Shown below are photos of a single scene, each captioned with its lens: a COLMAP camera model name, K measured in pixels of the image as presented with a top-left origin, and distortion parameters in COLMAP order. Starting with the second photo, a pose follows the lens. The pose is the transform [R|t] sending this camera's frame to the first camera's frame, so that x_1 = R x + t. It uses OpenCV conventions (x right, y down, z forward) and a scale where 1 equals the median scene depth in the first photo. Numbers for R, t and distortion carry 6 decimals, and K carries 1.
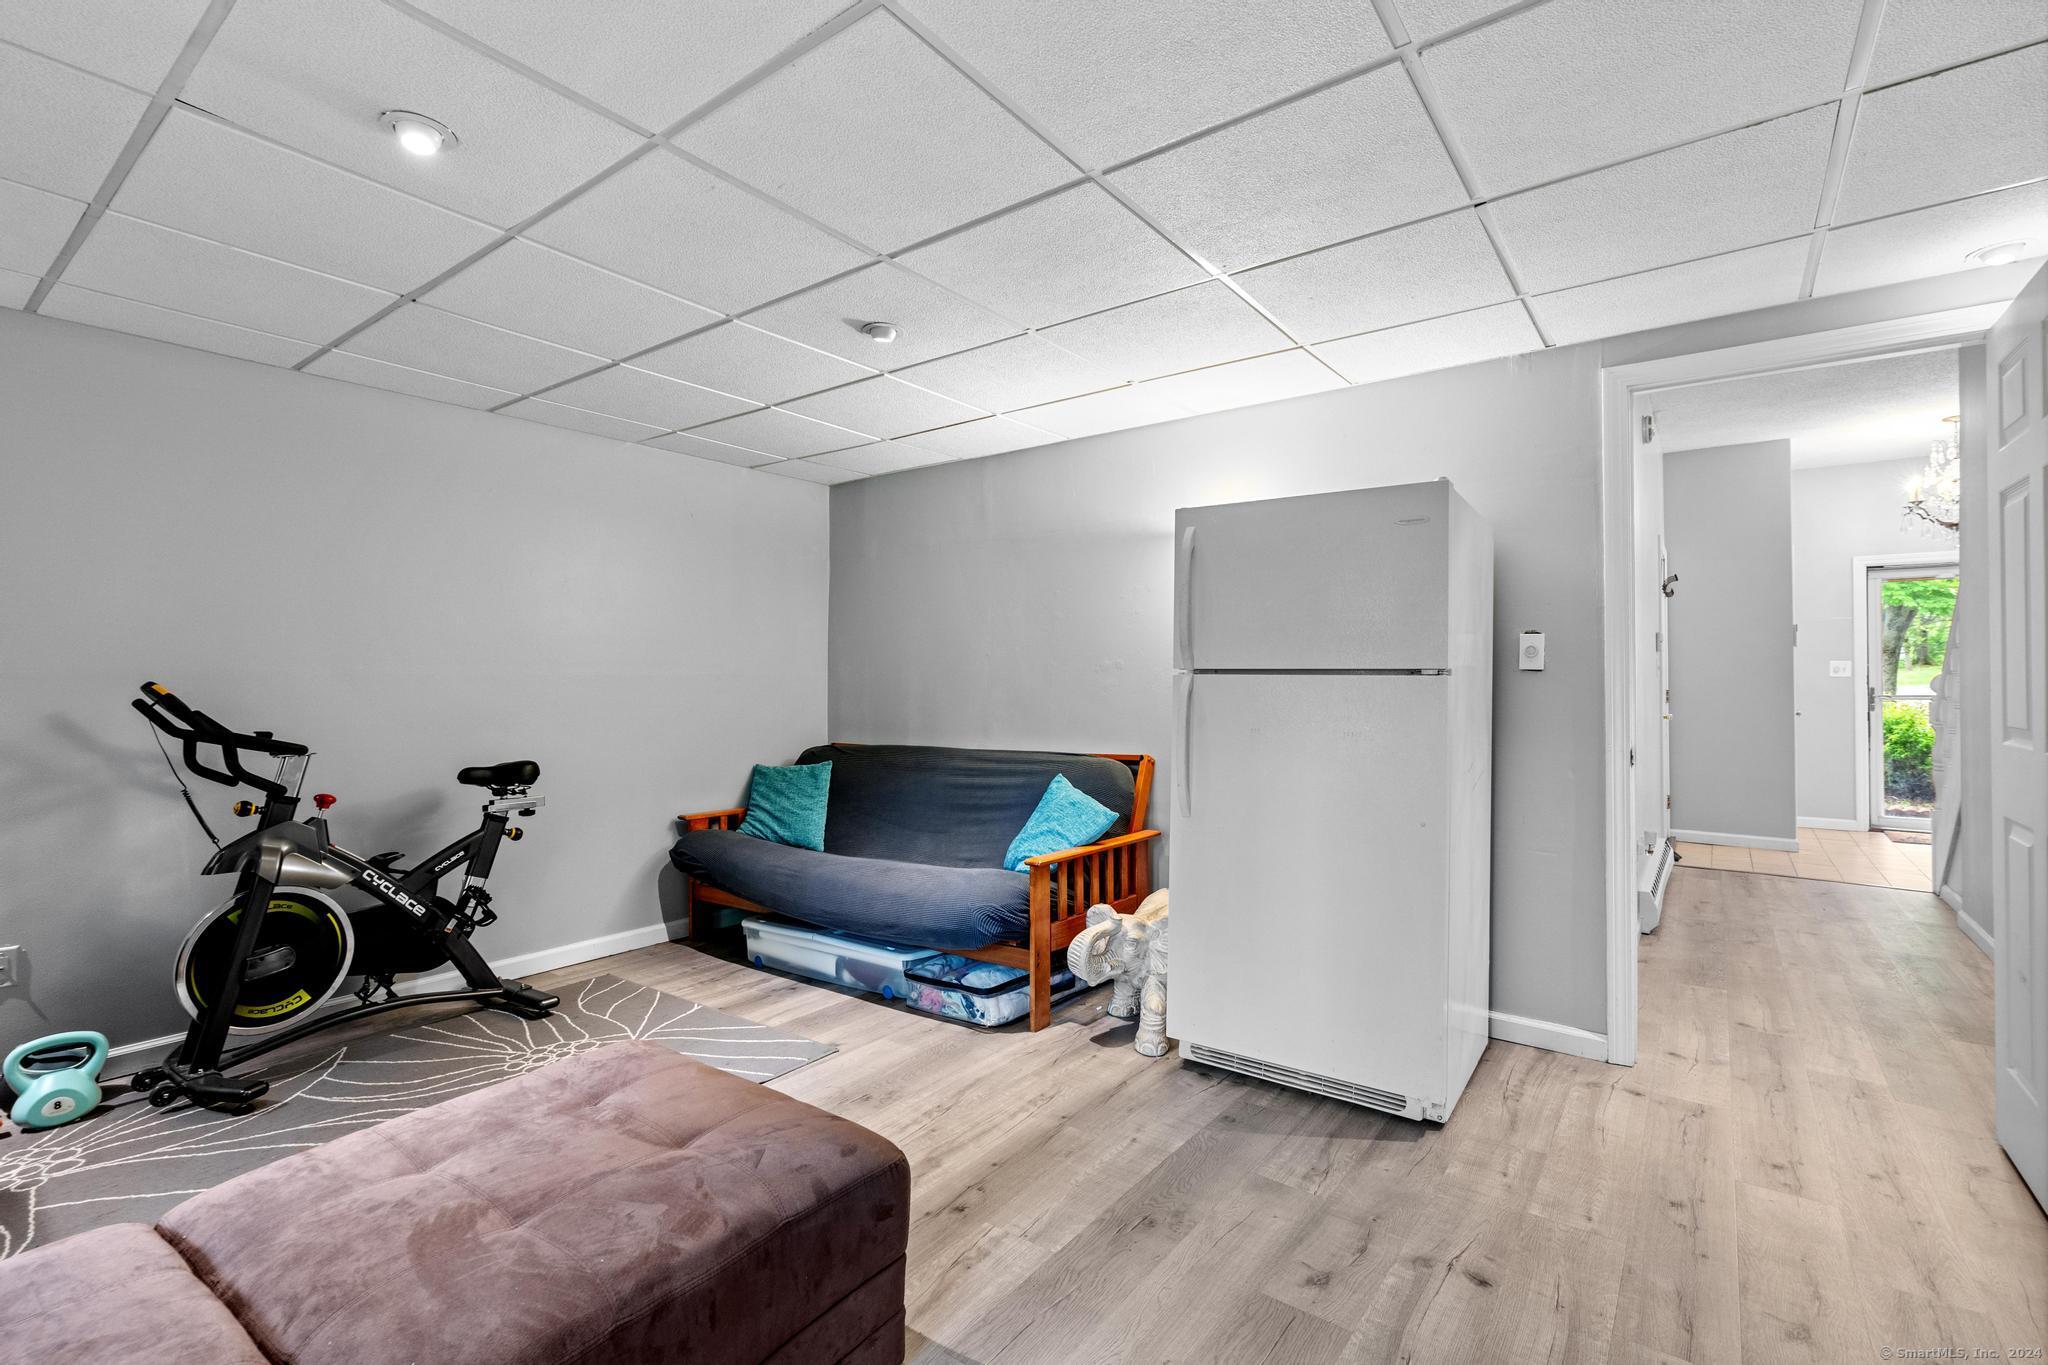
lens RADIAL K [[914.1, 0, 1017.0], [0, 914.1, 669.8], [0, 0, 1]] dist [-0.013560, 0.004575]
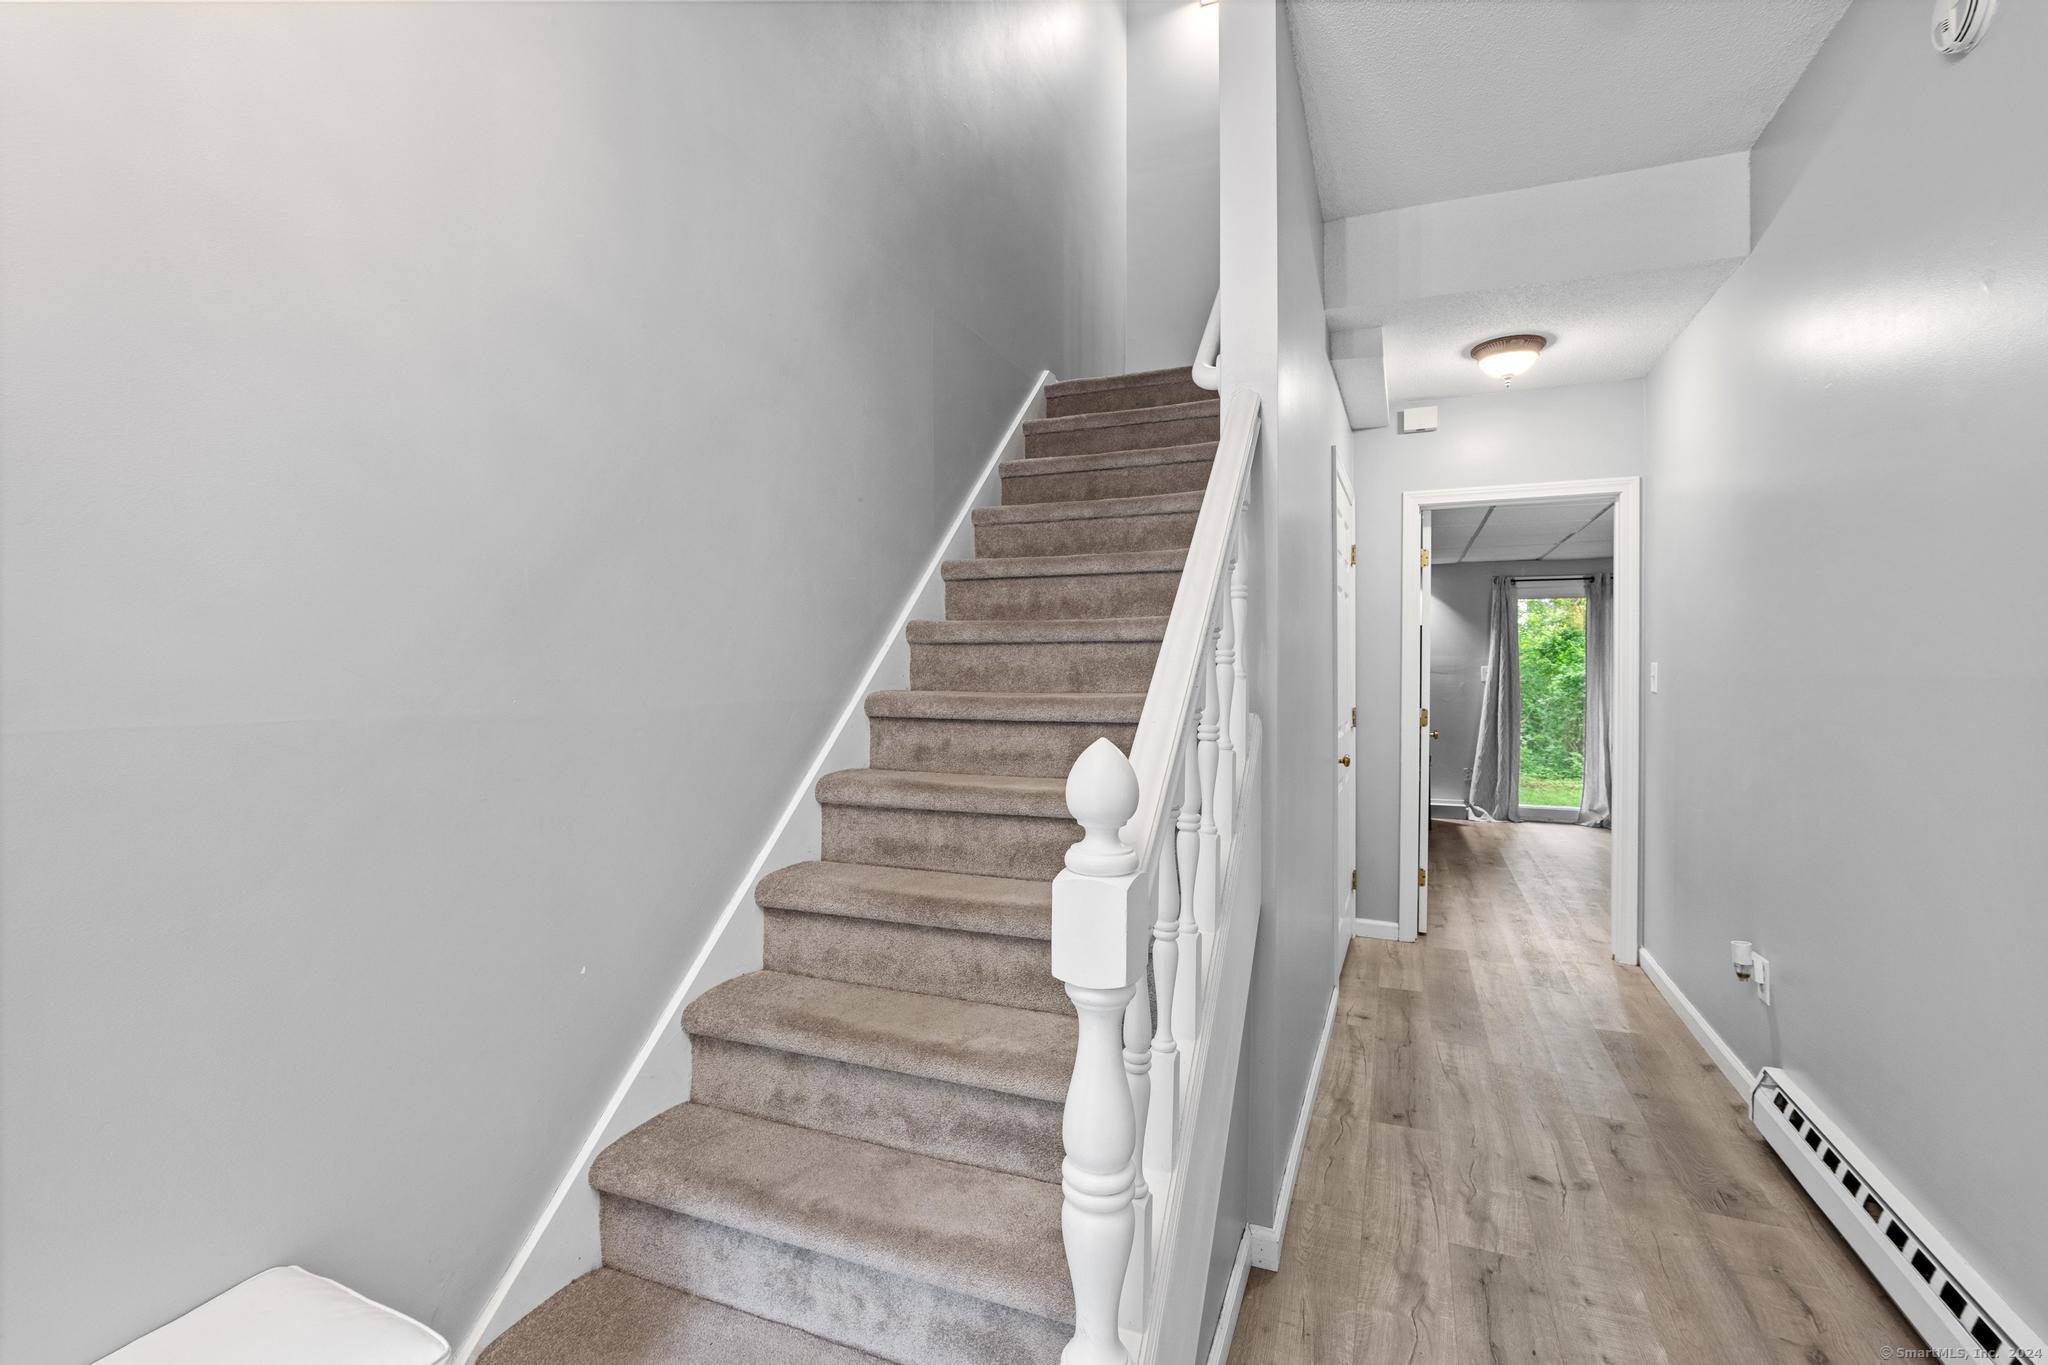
lens RADIAL K [[914.1, 0, 1017.0], [0, 914.1, 669.8], [0, 0, 1]] dist [-0.013560, 0.004575]
pose [[-0.967843, -0.007187, -0.251452, 1.842216], [-0.004012, 0.999906, -0.013139, -0.006220], [0.251523, -0.011708, -0.967781, 2.028315]]
